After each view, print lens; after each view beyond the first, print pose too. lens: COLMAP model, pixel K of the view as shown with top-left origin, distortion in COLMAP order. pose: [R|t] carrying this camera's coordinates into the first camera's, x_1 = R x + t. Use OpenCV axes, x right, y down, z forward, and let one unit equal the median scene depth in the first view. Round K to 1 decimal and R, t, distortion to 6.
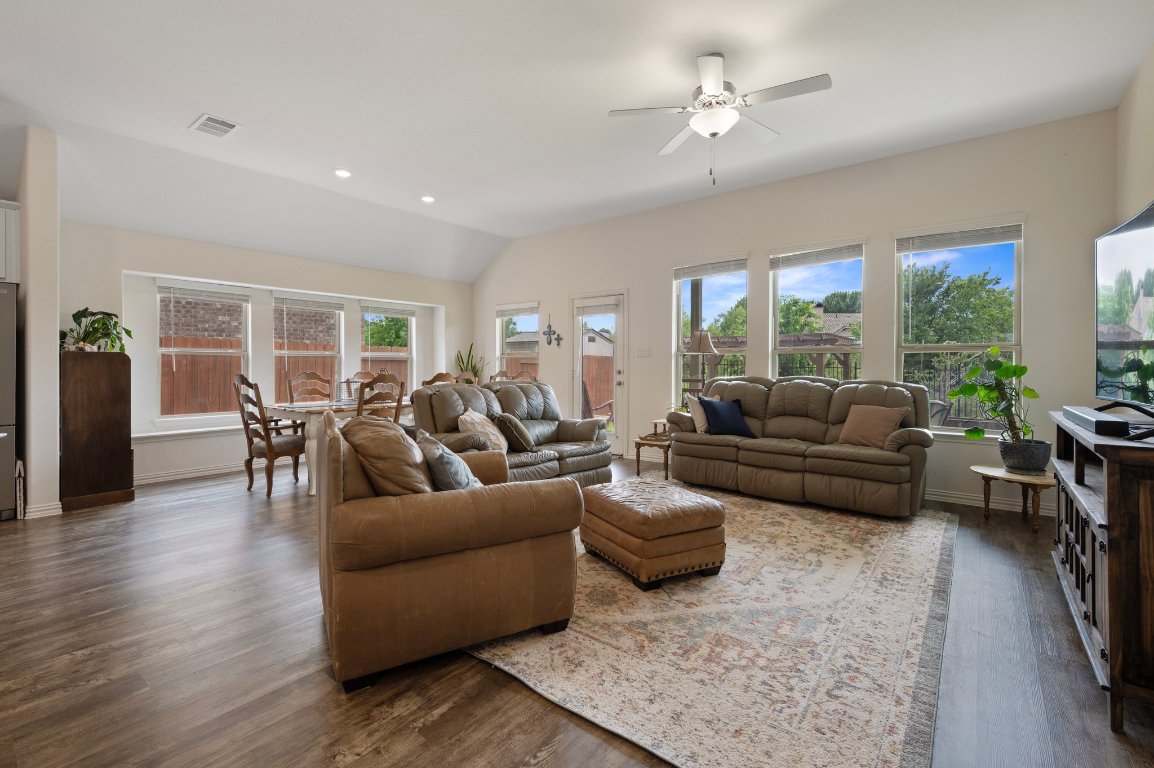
lens RADIAL K [[510.0, 0, 573.2], [0, 510.0, 368.1], [0, 0, 1]] dist [0.001315, -0.000363]
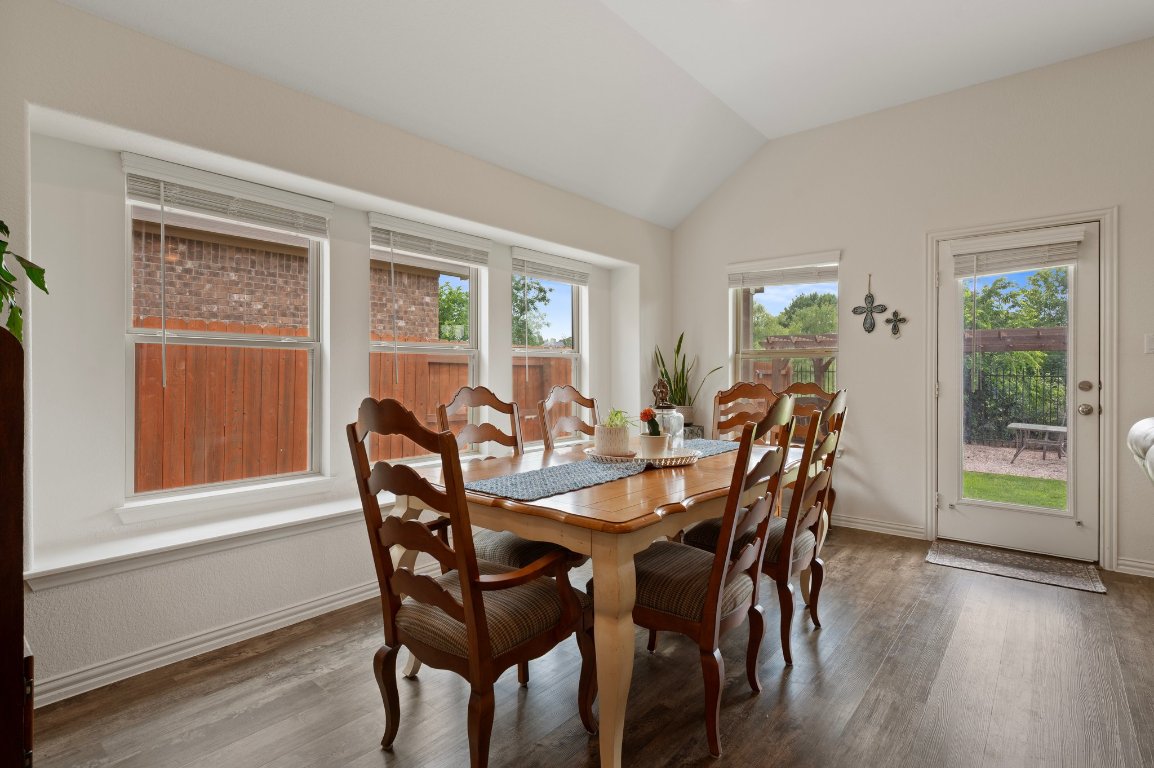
lens RADIAL K [[564.8, 0, 572.8], [0, 564.8, 374.7], [0, 0, 1]] dist [0.001032, 0.000002]
pose [[0.999405, -0.000539, -0.034492, -0.626701], [0.000463, 0.999997, -0.002208, -0.003461], [0.034493, 0.002190, 0.999403, 0.792819]]
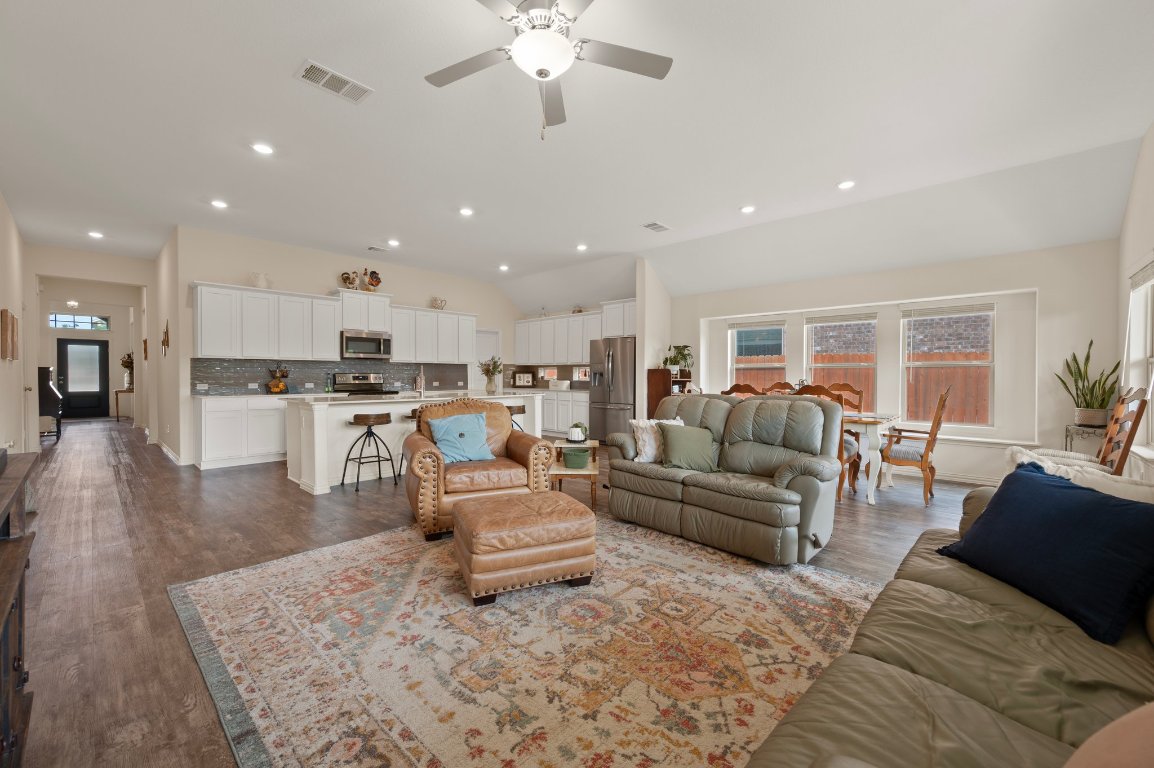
lens RADIAL K [[453.5, 0, 577.0], [0, 453.5, 384.0], [0, 0, 1]] dist [-0.000464, 0.000029]
pose [[-0.072190, 0.017539, -0.997237, 0.790294], [-0.008818, 0.999795, 0.018222, -0.004961], [0.997352, 0.010109, -0.072021, 0.915286]]
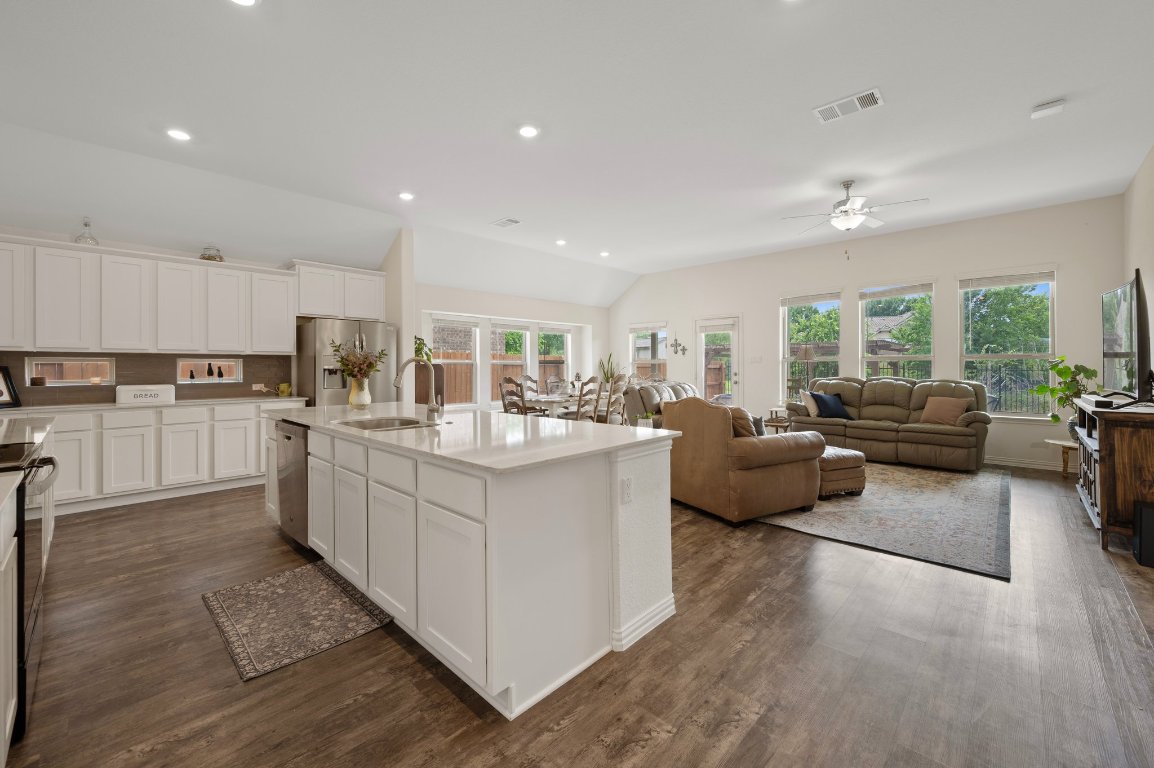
lens RADIAL K [[461.2, 0, 578.2], [0, 461.2, 367.7], [0, 0, 1]] dist [0.000384, 0.000127]
pose [[0.996337, -0.006064, -0.085302, -0.381179], [0.005807, 0.999978, -0.003268, -0.013630], [0.085320, 0.002761, 0.996350, -0.445091]]
